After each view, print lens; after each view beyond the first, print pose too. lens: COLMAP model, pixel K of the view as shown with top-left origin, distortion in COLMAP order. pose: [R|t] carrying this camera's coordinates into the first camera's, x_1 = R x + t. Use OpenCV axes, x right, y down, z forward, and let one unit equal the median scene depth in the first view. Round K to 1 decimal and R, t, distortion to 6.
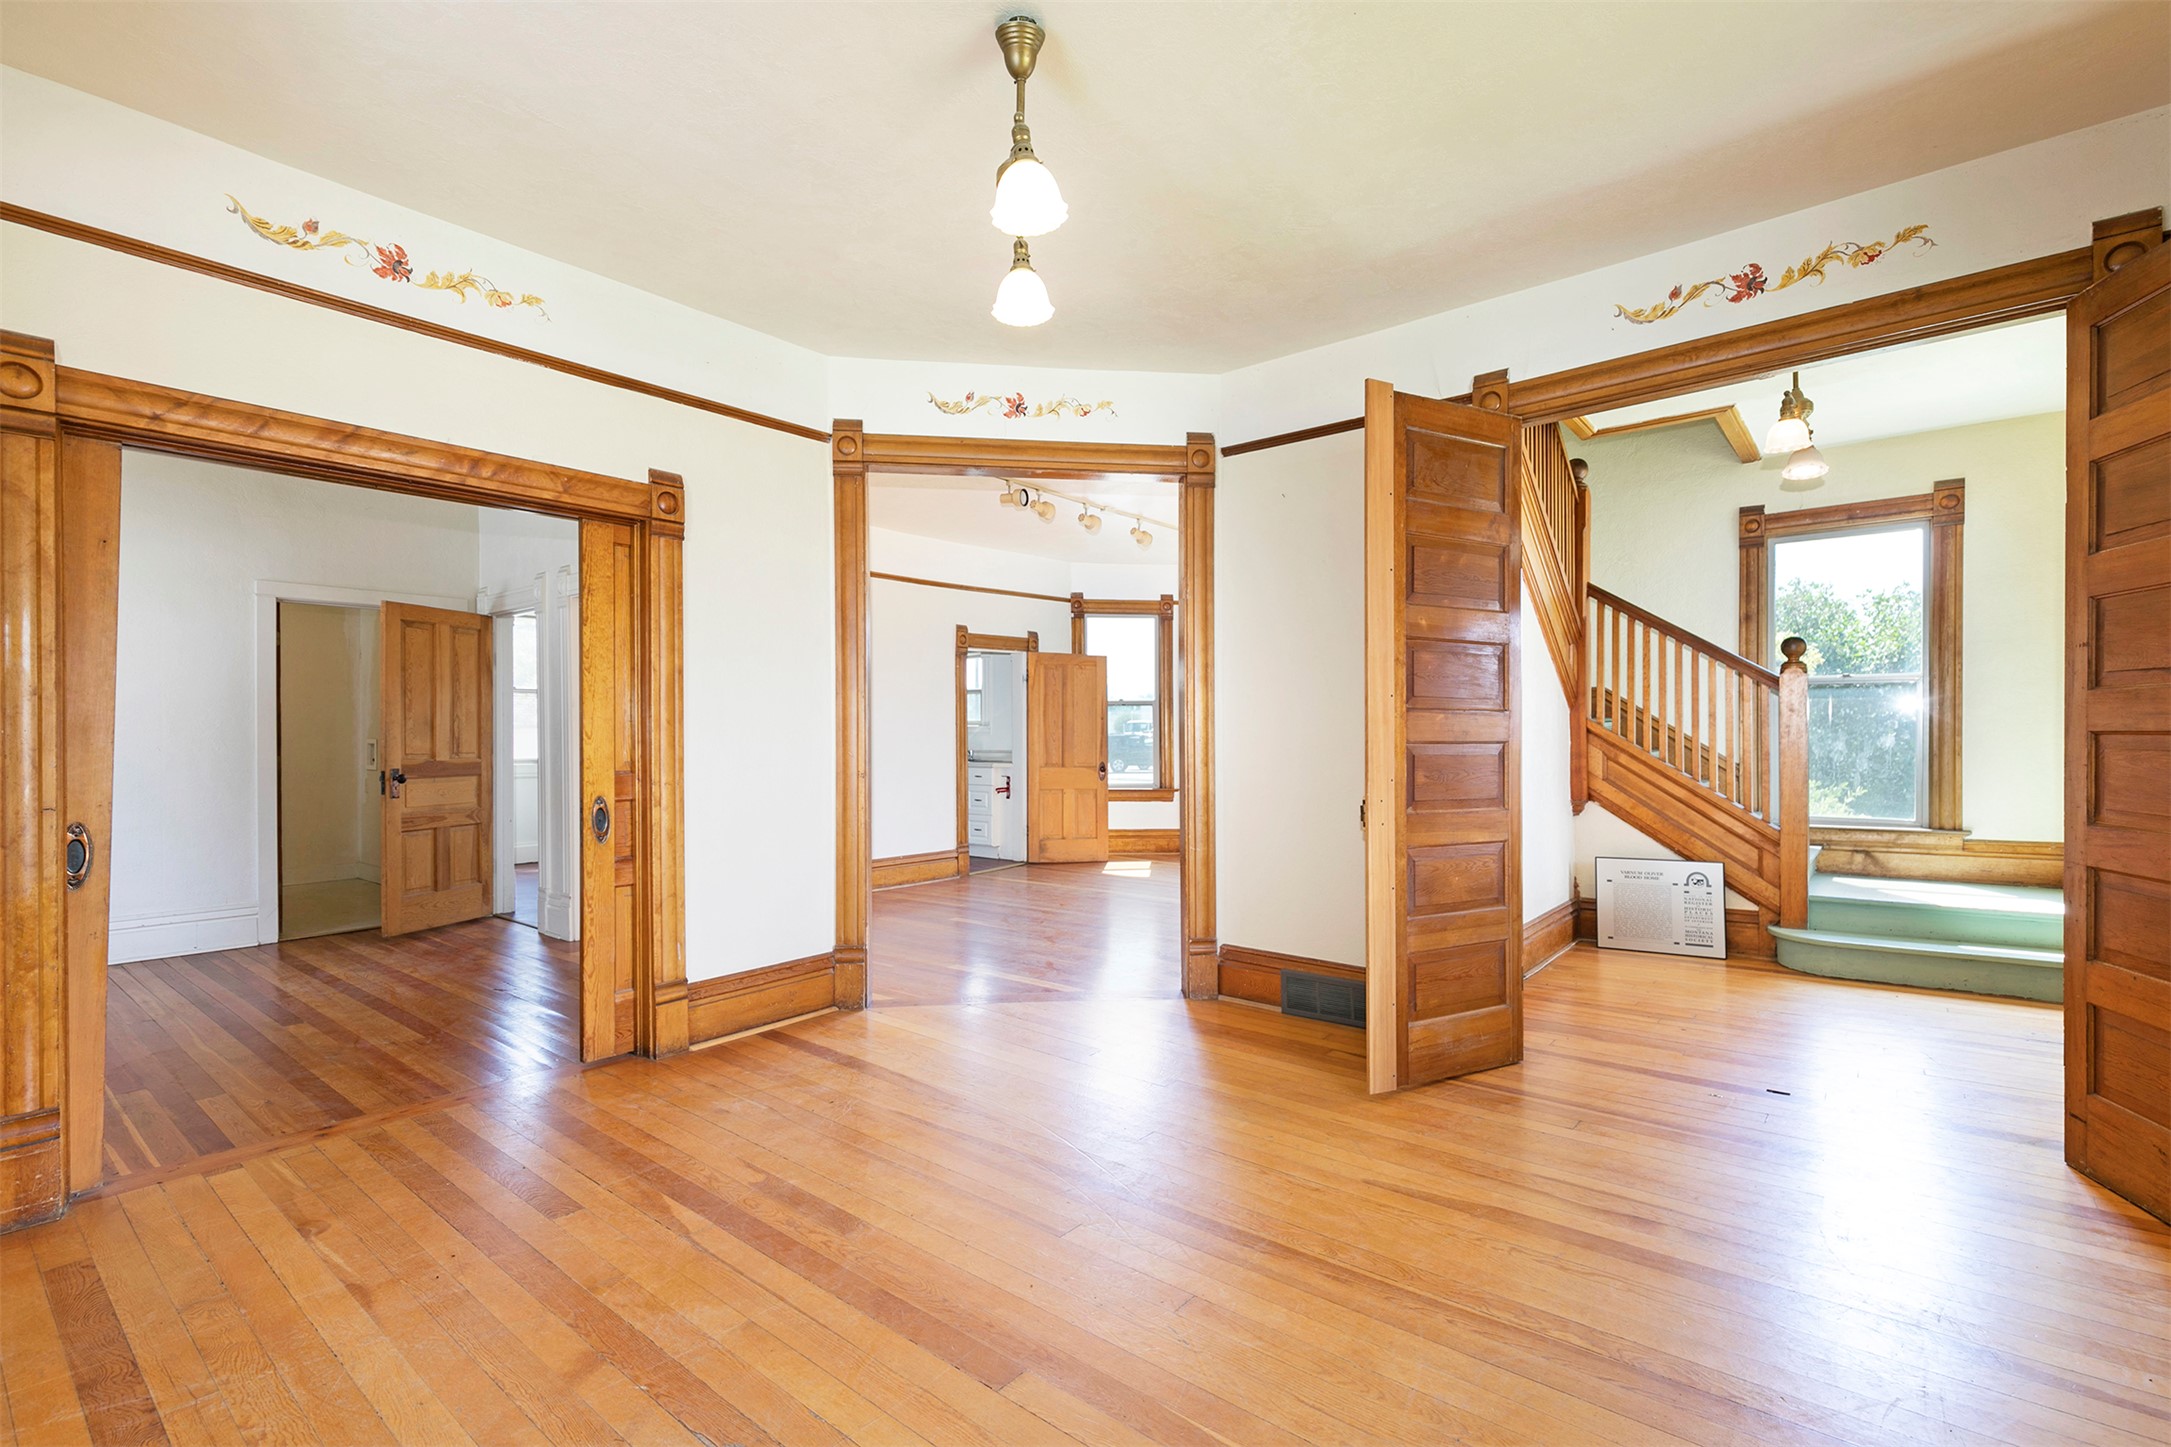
lens RADIAL K [[989.8, 0, 1090.3], [0, 989.8, 727.4], [0, 0, 1]] dist [0.012301, -0.000665]
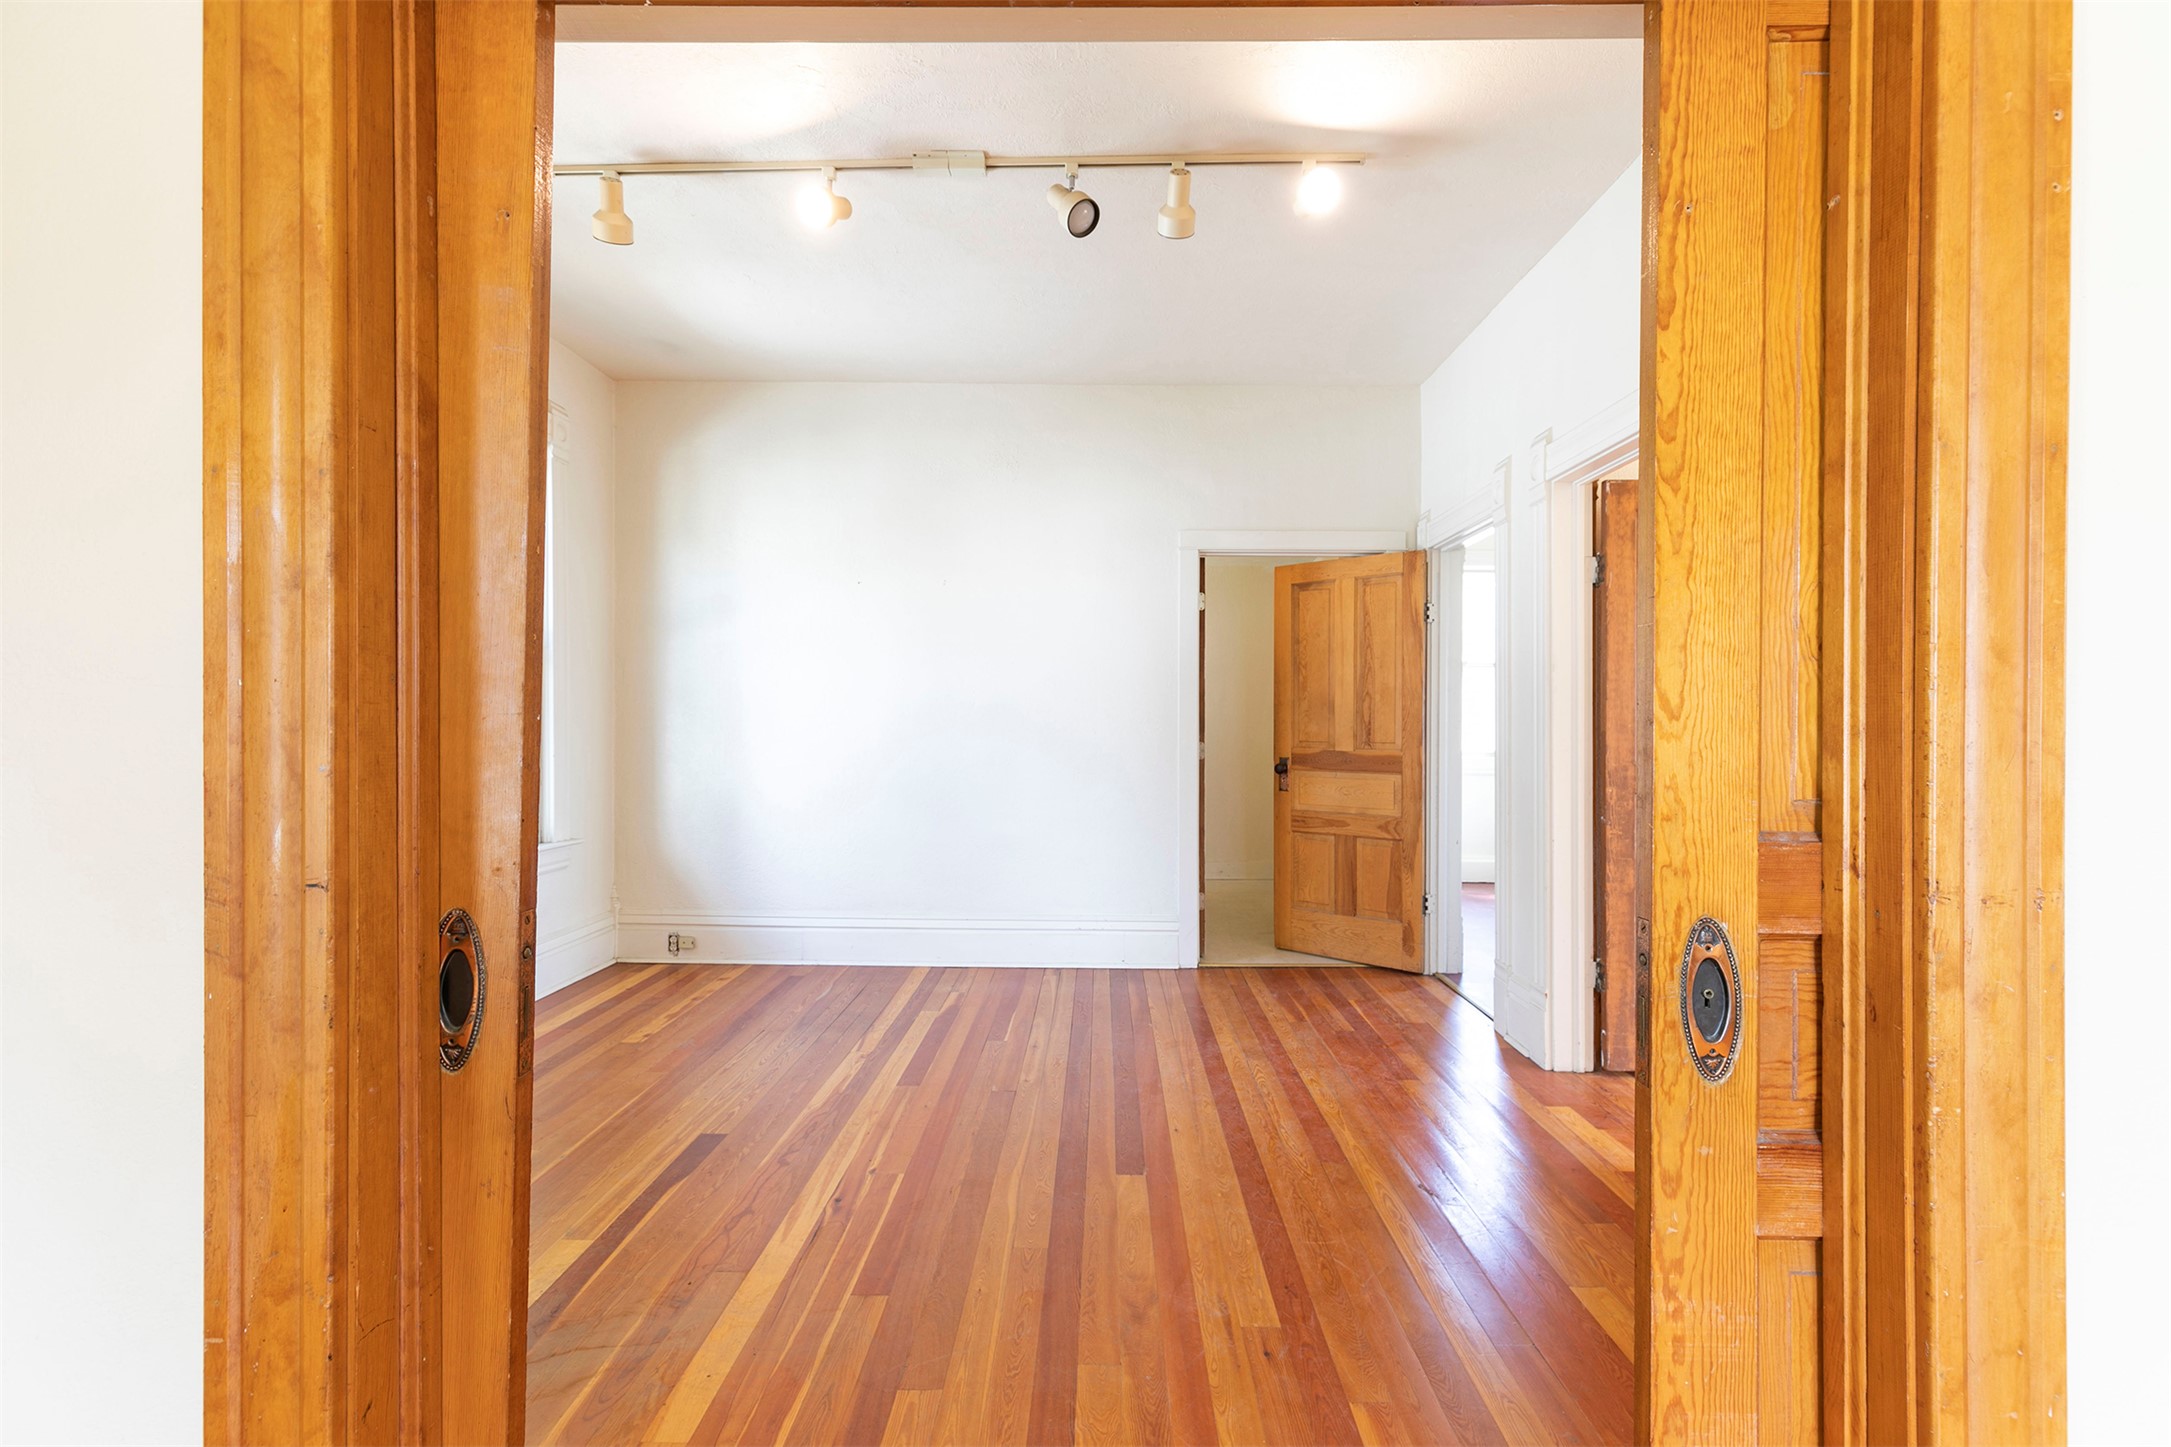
lens RADIAL K [[989.8, 0, 1090.3], [0, 989.8, 727.4], [0, 0, 1]] dist [0.012301, -0.000665]
pose [[0.629121, 0.010517, -0.777236, -0.372050], [-0.002386, 0.999930, 0.011598, 0.010911], [0.777304, -0.005442, 0.629102, 0.660431]]
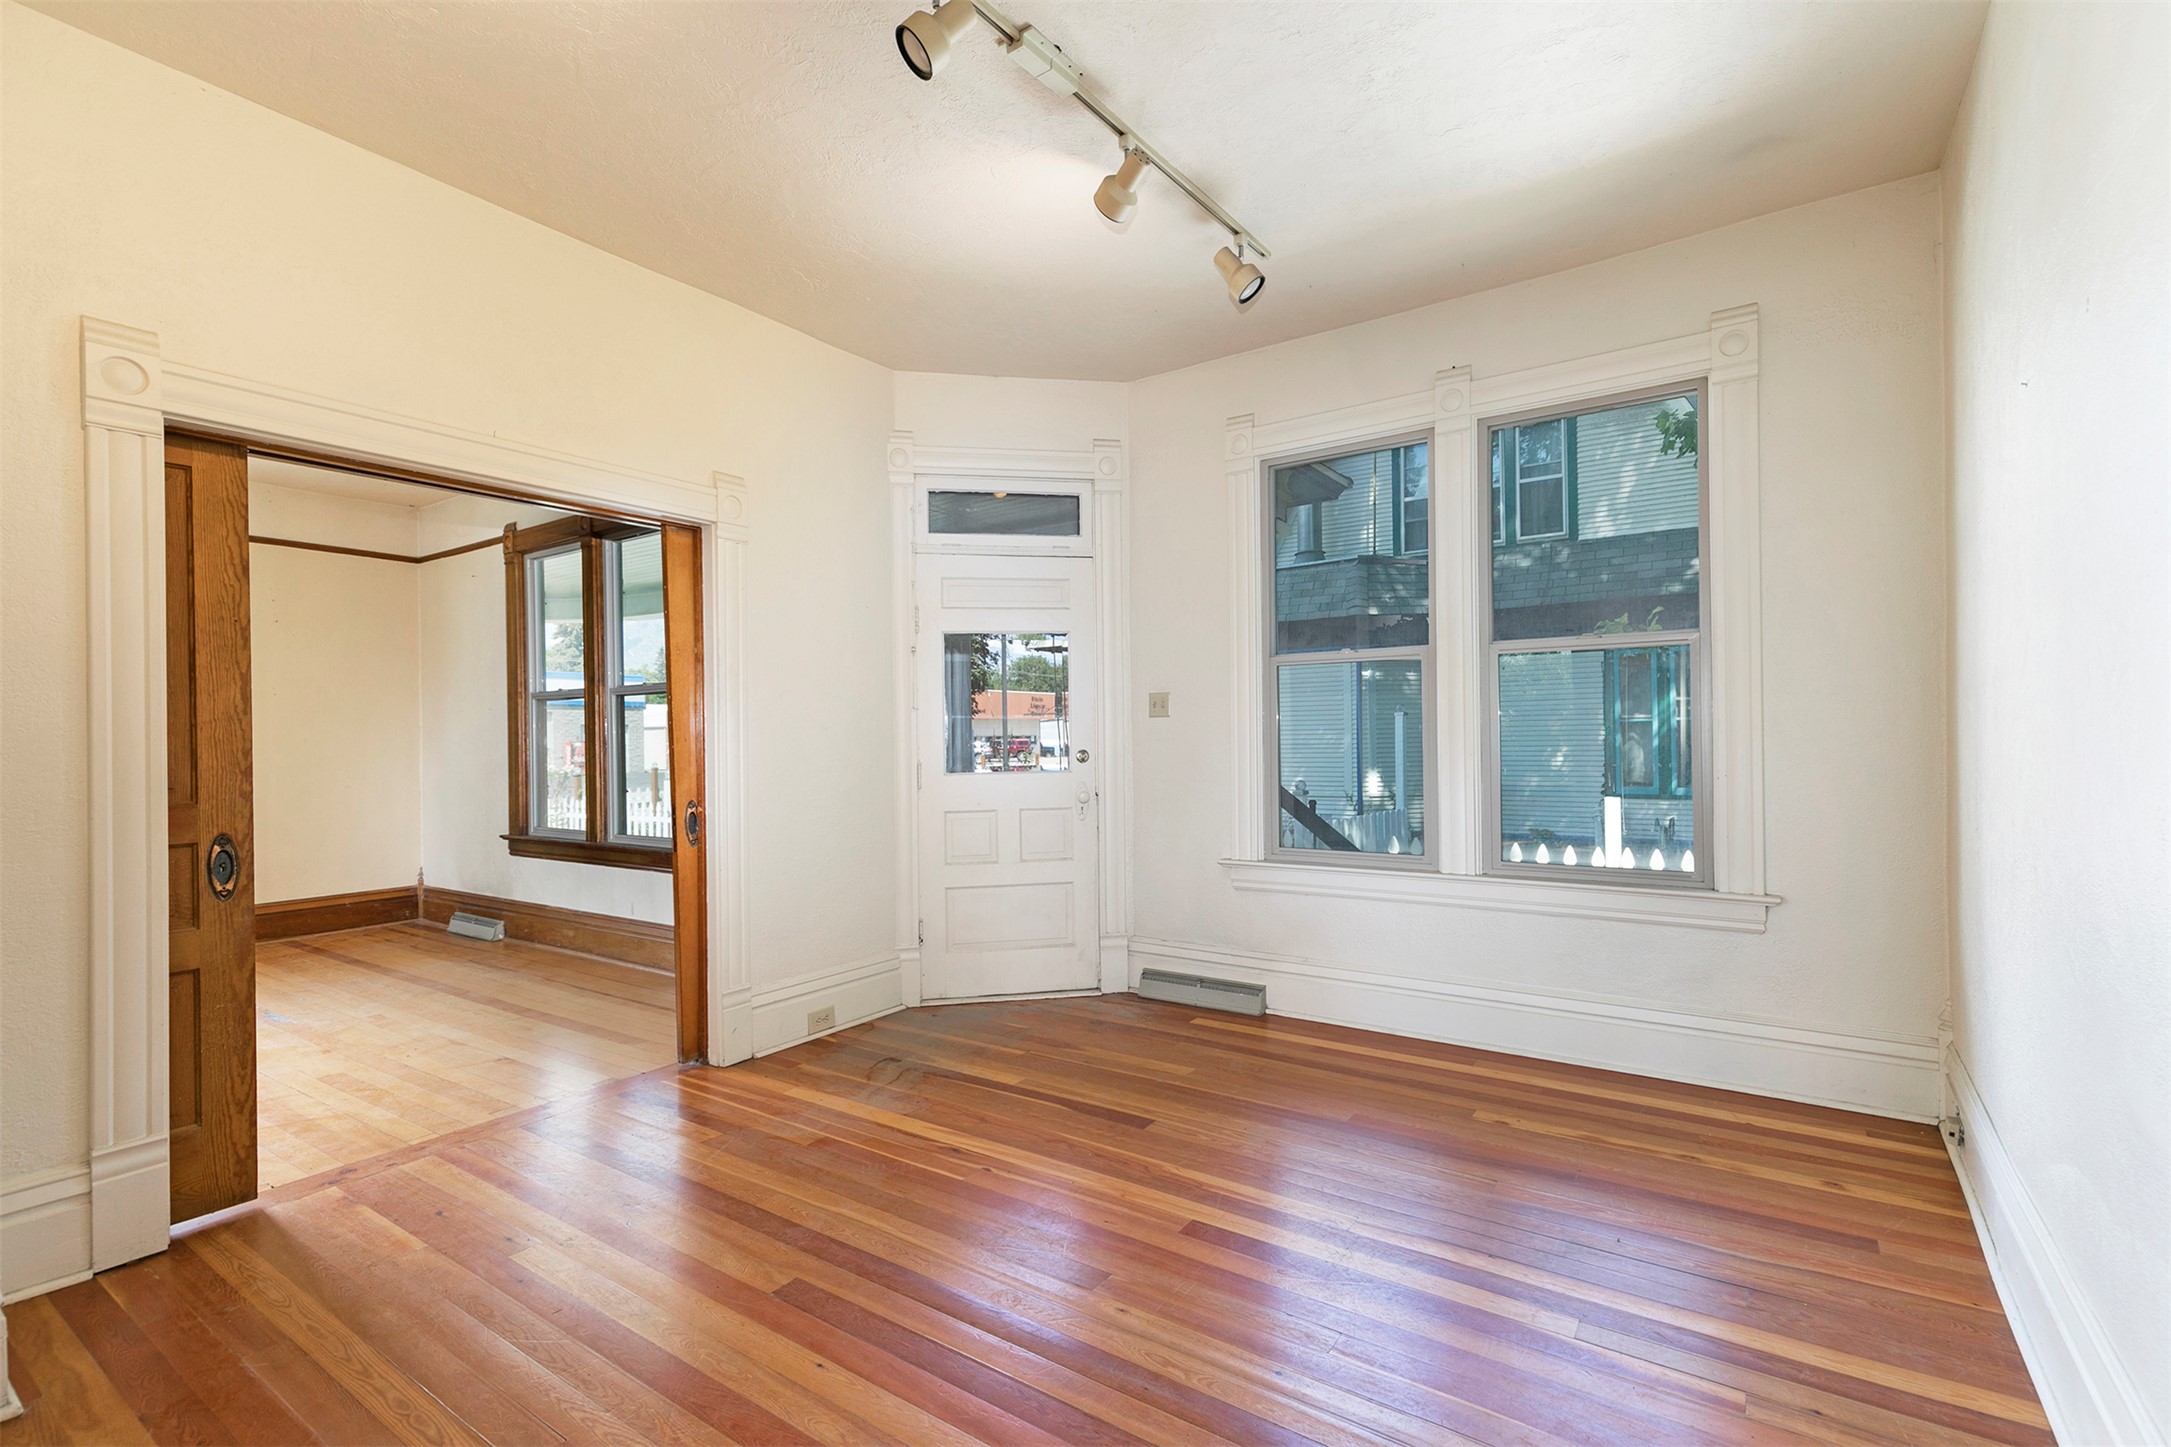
lens RADIAL K [[989.8, 0, 1090.3], [0, 989.8, 727.4], [0, 0, 1]] dist [0.012301, -0.000665]
pose [[-0.996231, 0.016799, -0.085098, -1.099262], [0.018045, 0.999741, -0.013890, 0.017836], [0.084842, -0.015373, -0.996276, 1.835443]]
